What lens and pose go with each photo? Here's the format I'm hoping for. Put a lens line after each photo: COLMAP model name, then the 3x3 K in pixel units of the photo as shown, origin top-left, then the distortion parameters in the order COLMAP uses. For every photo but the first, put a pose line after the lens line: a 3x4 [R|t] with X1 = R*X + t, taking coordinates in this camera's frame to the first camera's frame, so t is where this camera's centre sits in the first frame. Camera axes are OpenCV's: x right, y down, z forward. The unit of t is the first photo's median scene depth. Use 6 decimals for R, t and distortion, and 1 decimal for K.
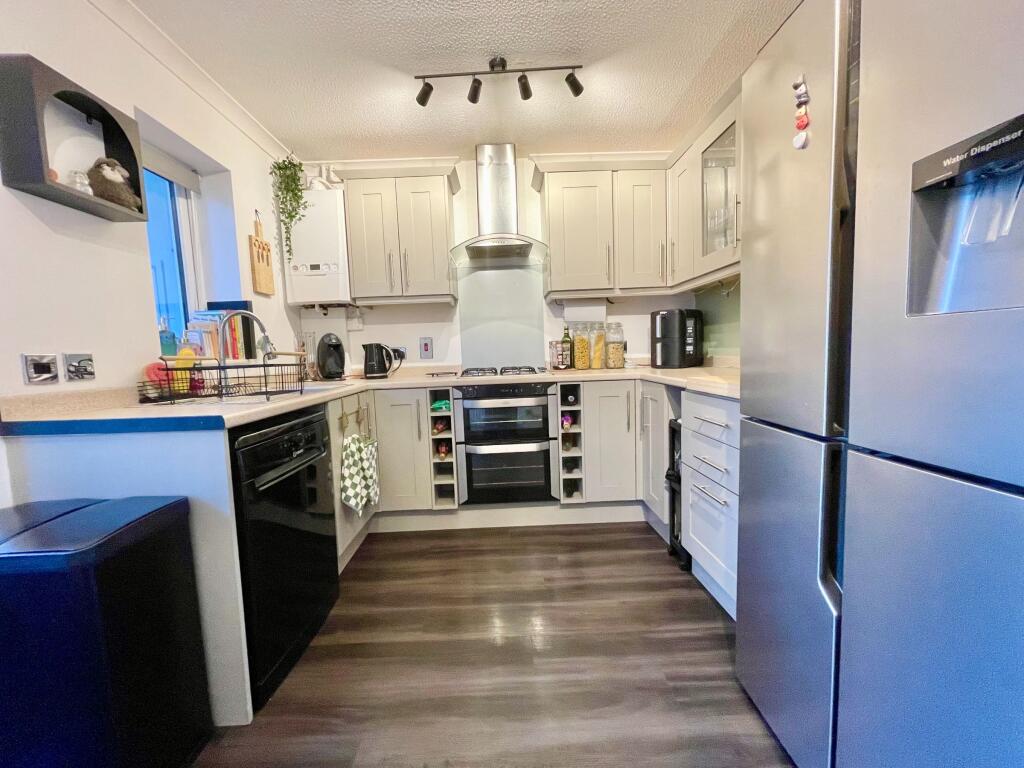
lens RADIAL K [[409.0, 0, 507.4], [0, 409.0, 389.5], [0, 0, 1]] dist [-0.010278, 0.001203]
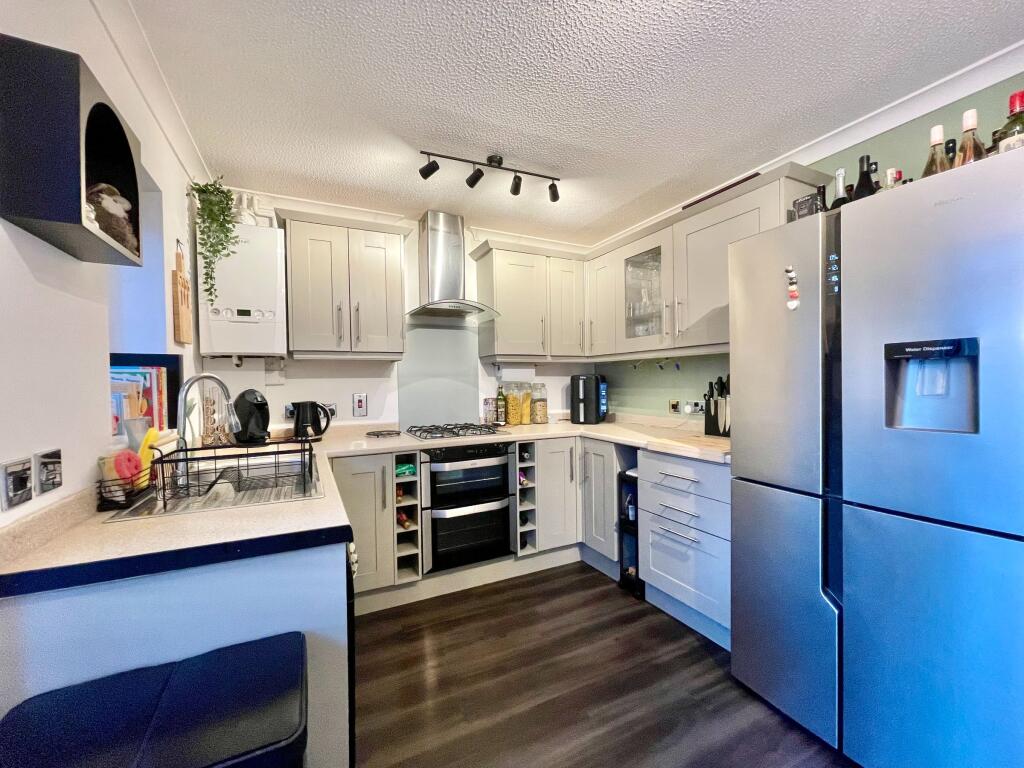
lens RADIAL K [[409.0, 0, 510.1], [0, 409.0, 389.9], [0, 0, 1]] dist [-0.010278, 0.001203]
pose [[0.905025, 0.017083, 0.425016, -0.349439], [0.019595, 0.996458, -0.081776, -0.065250], [-0.424907, 0.082338, 0.901485, 0.023716]]
